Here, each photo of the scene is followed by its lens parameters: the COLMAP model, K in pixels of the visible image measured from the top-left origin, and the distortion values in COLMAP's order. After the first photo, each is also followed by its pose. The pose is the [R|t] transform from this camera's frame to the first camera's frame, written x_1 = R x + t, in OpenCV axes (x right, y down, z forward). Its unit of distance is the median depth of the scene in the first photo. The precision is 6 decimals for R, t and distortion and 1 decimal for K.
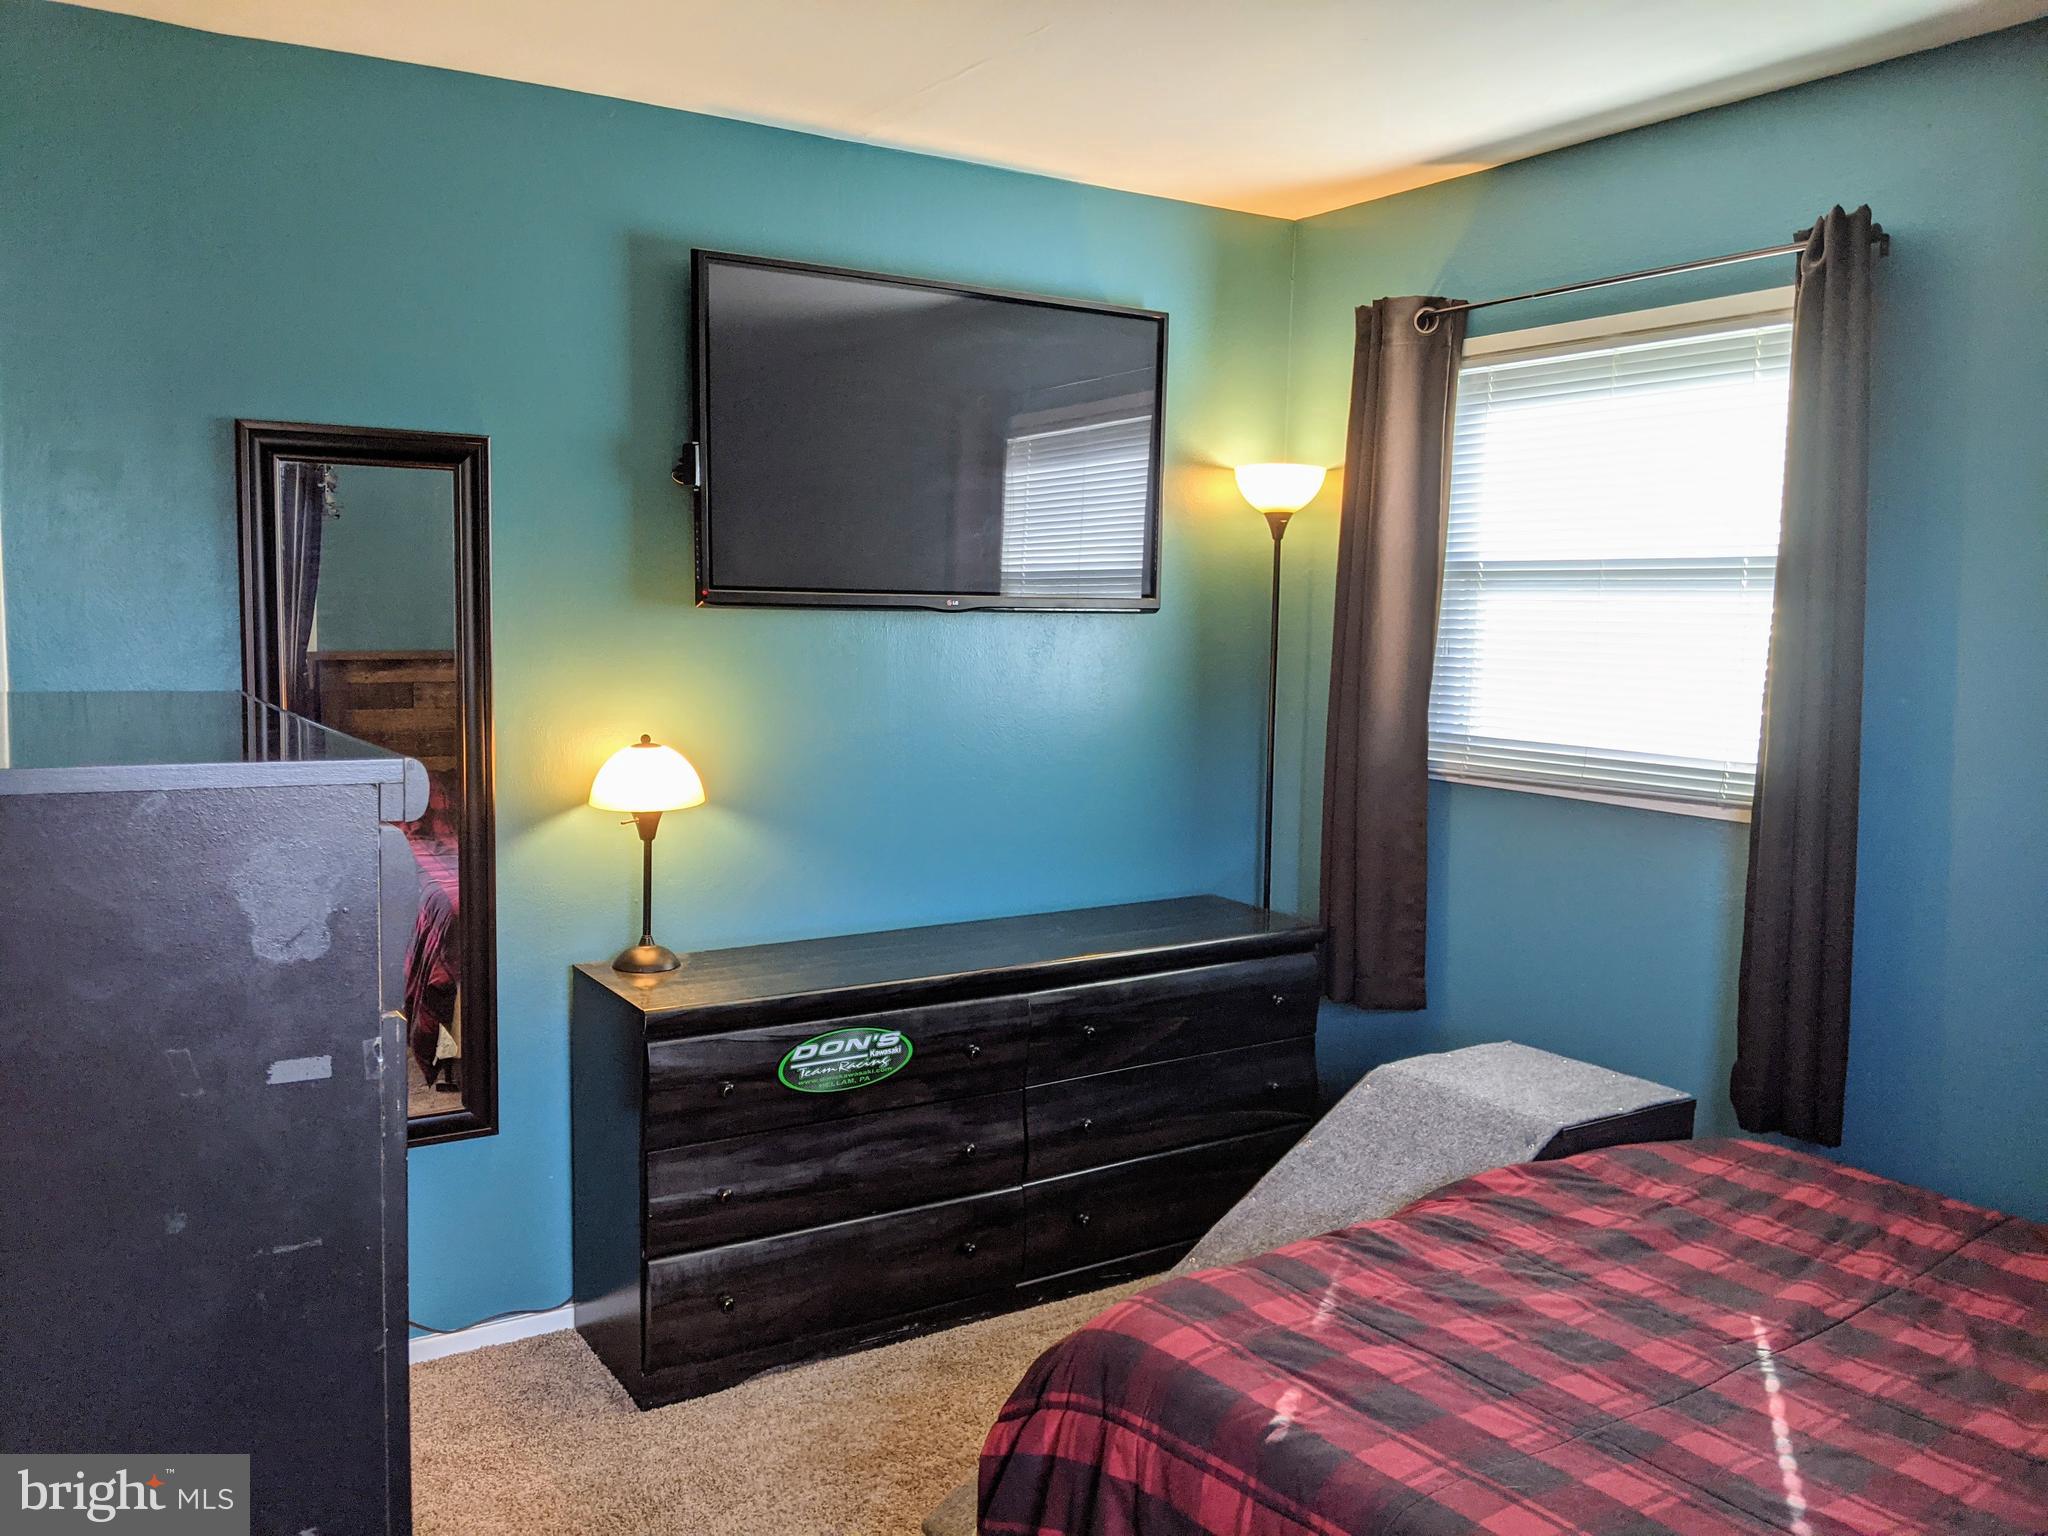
lens RADIAL K [[1639.4, 0, 1030.7], [0, 1639.4, 773.7], [0, 0, 1]] dist [0.113376, -0.141881]
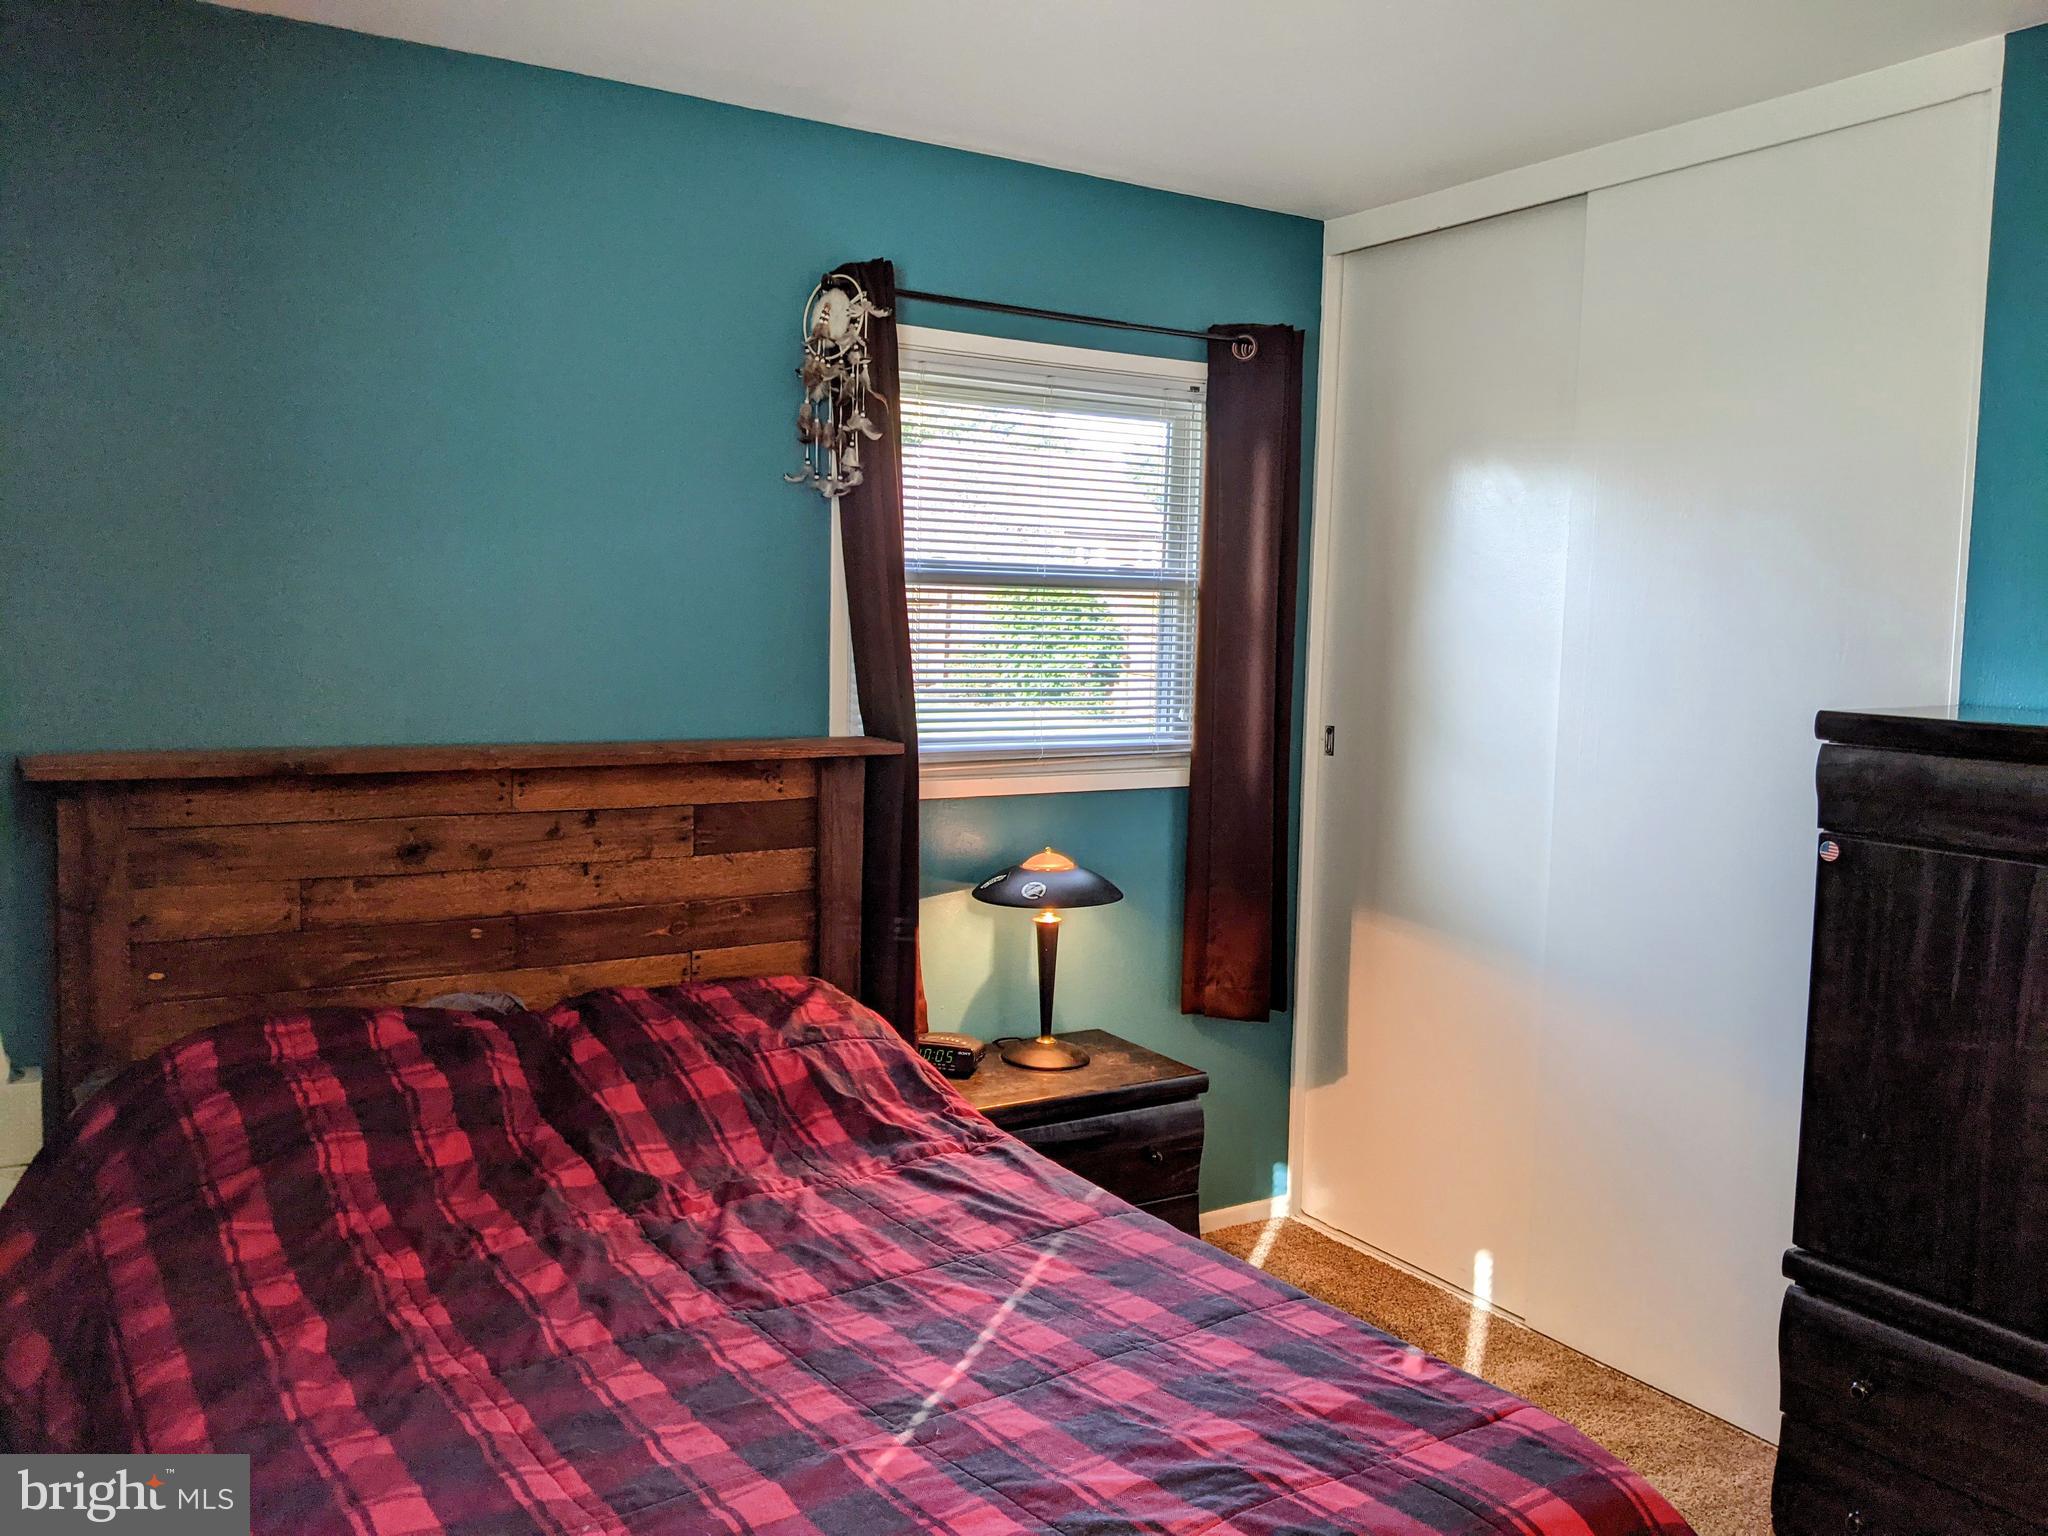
lens RADIAL K [[1639.4, 0, 1030.7], [0, 1639.4, 773.7], [0, 0, 1]] dist [0.113376, -0.141881]
pose [[-0.999089, -0.041744, 0.008839, 0.266745], [-0.038992, 0.977311, 0.208189, -0.137706], [-0.017329, 0.207655, -0.978049, 1.293053]]
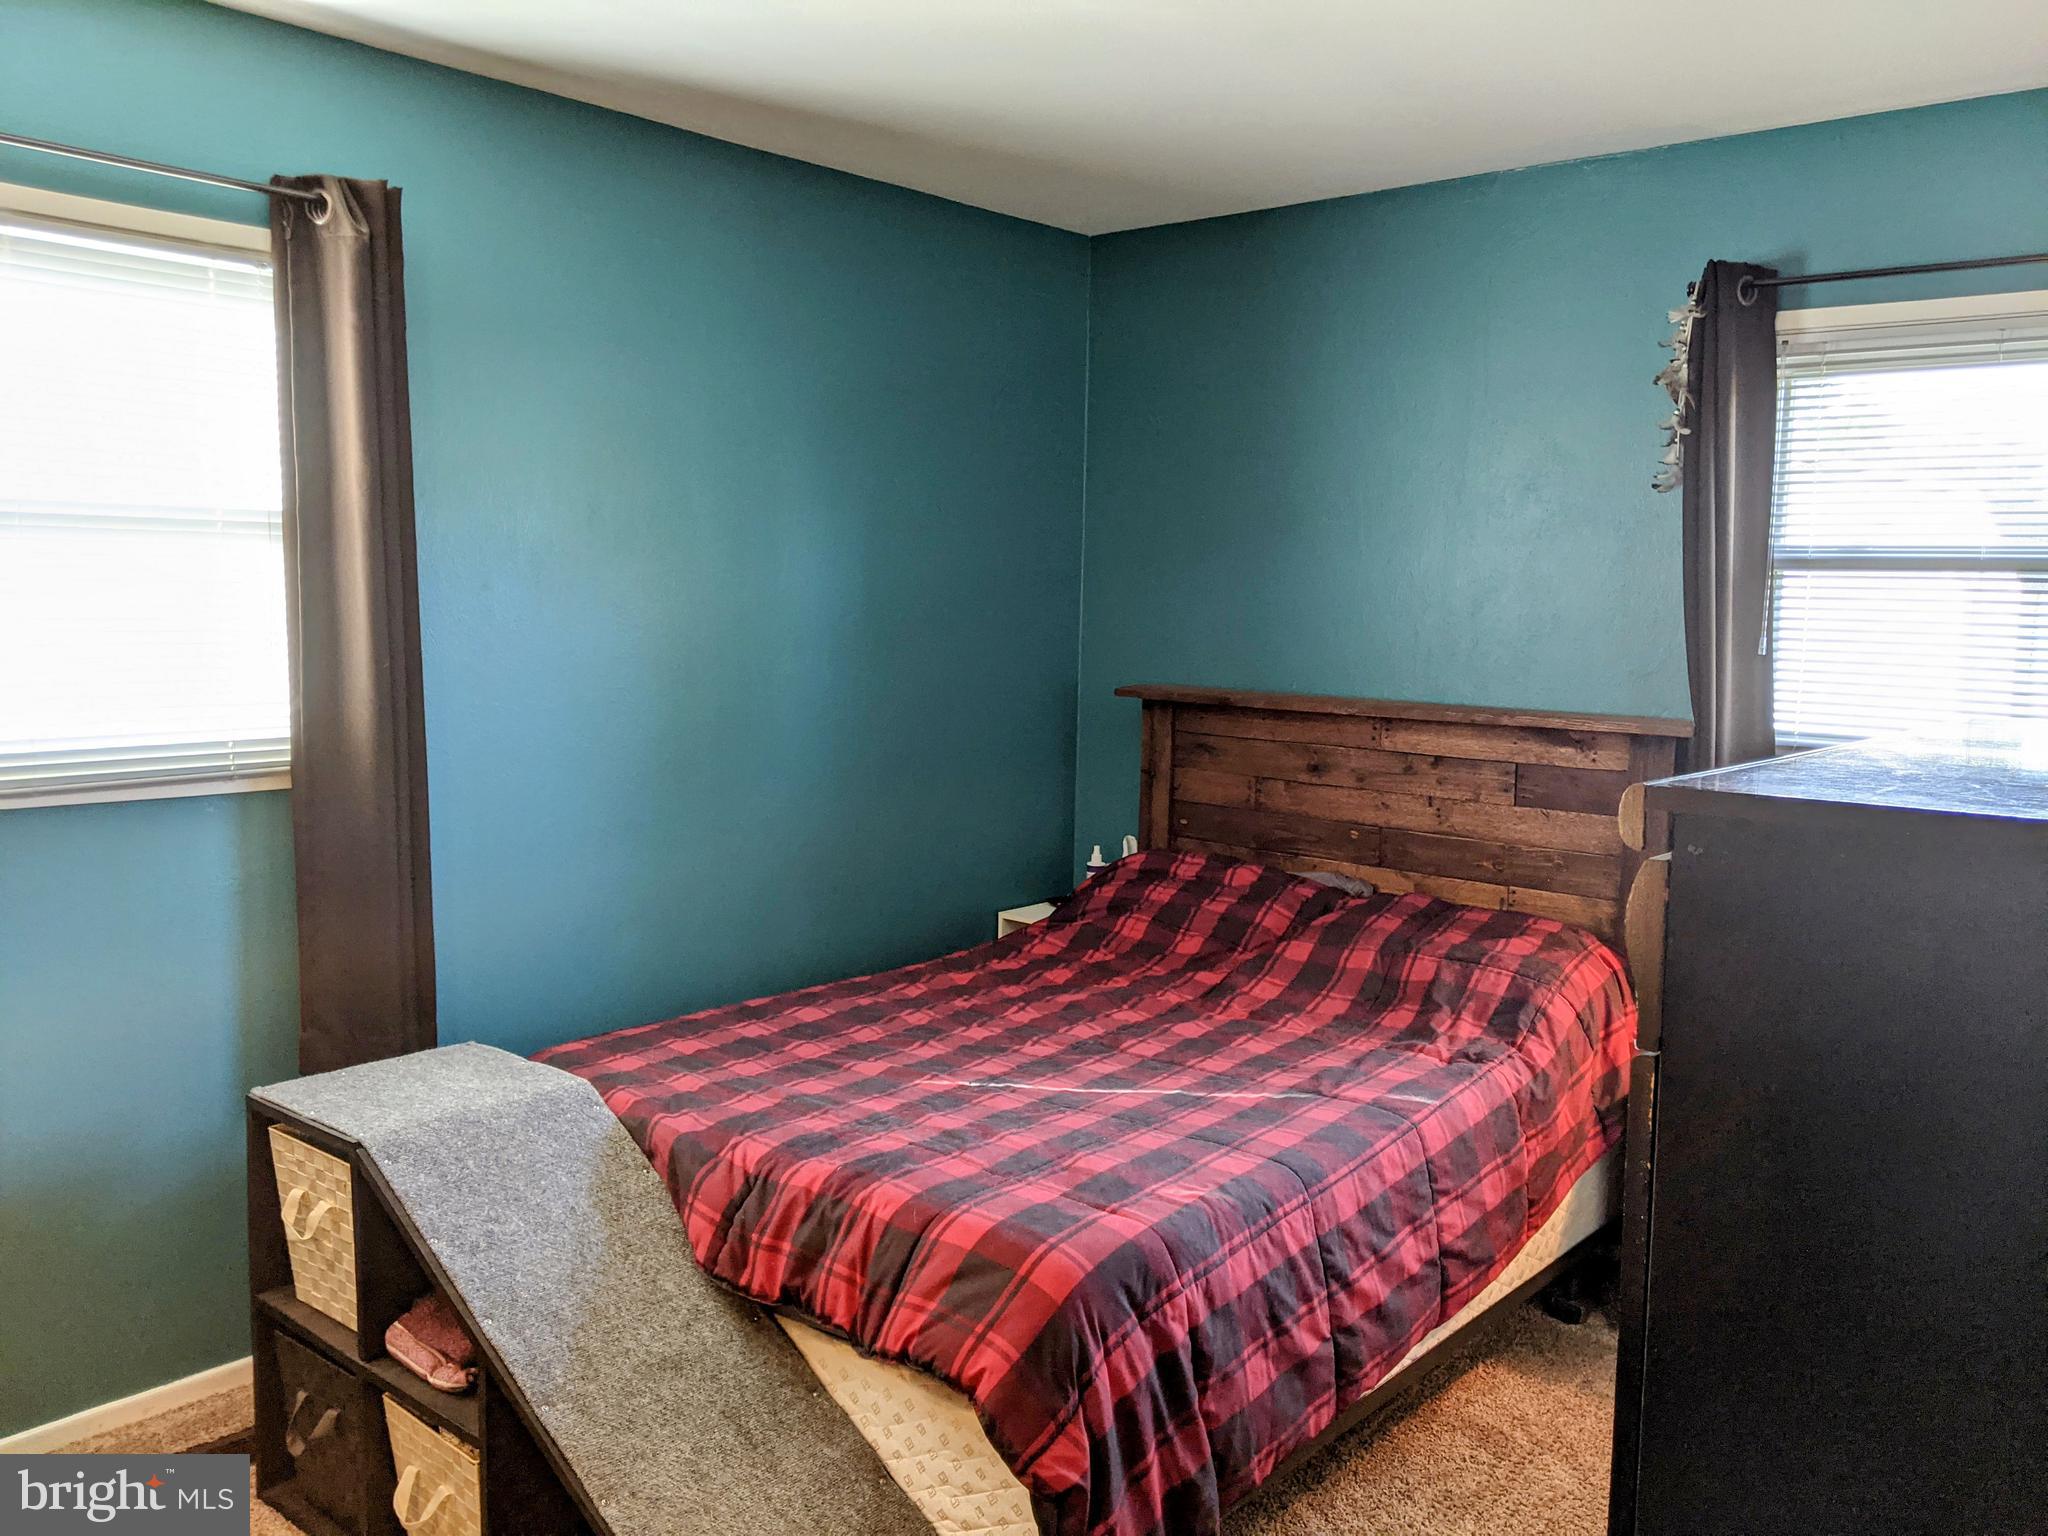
lens RADIAL K [[1639.4, 0, 1030.7], [0, 1639.4, 773.7], [0, 0, 1]] dist [0.113376, -0.141881]
pose [[-0.263537, -0.130651, 0.955761, -0.667573], [0.078737, 0.984567, 0.156299, -0.106325], [-0.961431, 0.116444, -0.249182, 0.918784]]
